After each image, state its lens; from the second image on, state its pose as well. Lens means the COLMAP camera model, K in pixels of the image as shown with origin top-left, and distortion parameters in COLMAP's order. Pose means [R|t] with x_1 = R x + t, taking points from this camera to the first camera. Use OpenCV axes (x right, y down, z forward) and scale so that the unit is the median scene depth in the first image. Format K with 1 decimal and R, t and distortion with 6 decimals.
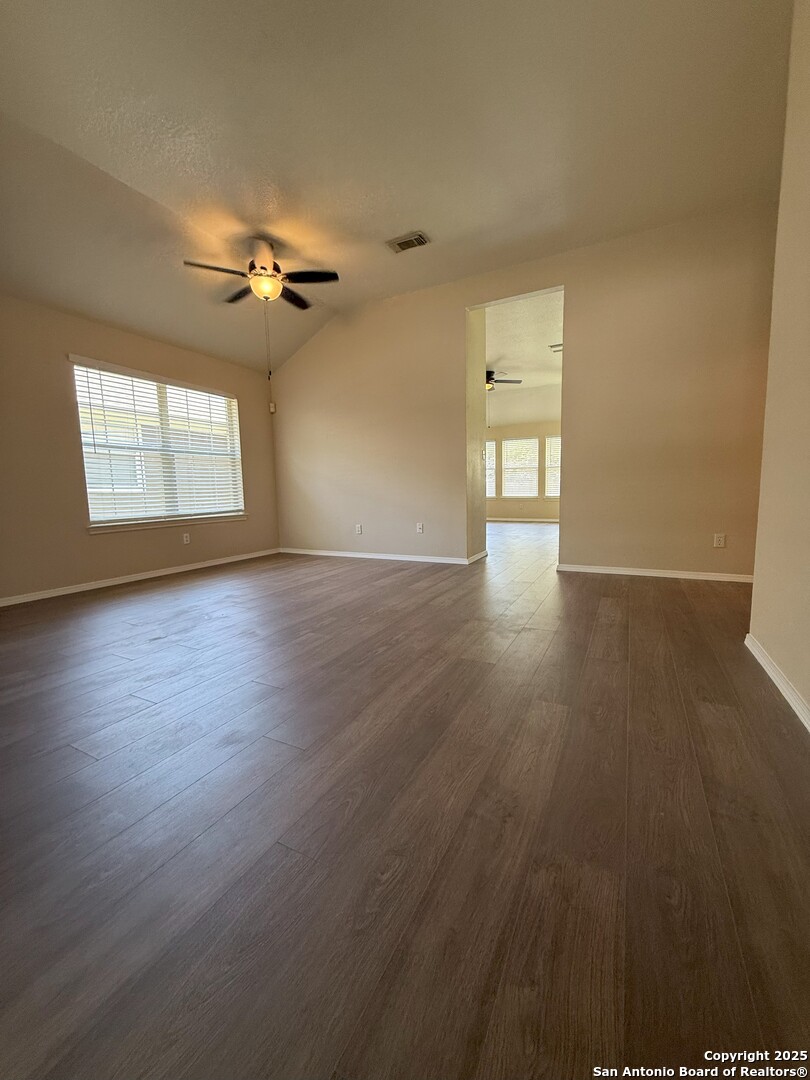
lens RADIAL K [[443.3, 0, 407.1], [0, 443.3, 535.5], [0, 0, 1]] dist [0.001716, 0.000086]
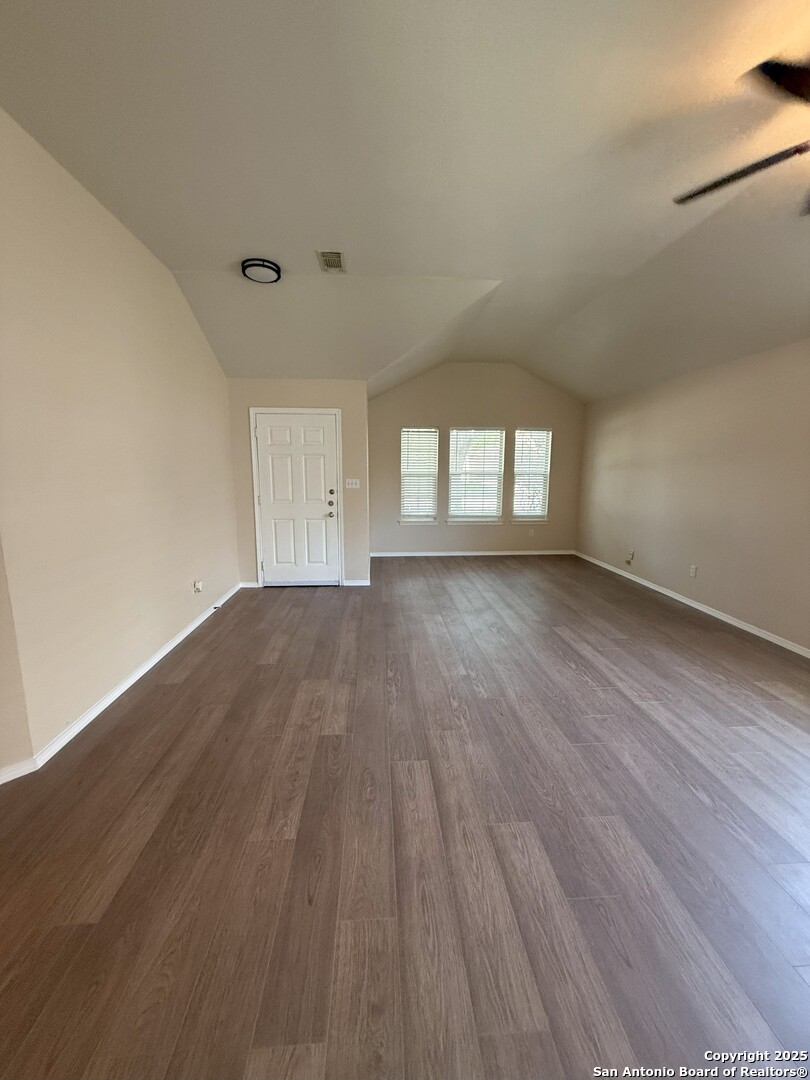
lens RADIAL K [[443.3, 0, 405.9], [0, 443.3, 546.2], [0, 0, 1]] dist [0.001716, 0.000086]
pose [[-0.860988, 0.114594, -0.495549, 0.462901], [-0.032805, 0.959749, 0.278936, -0.428411], [0.507567, 0.256417, -0.822573, 1.819035]]
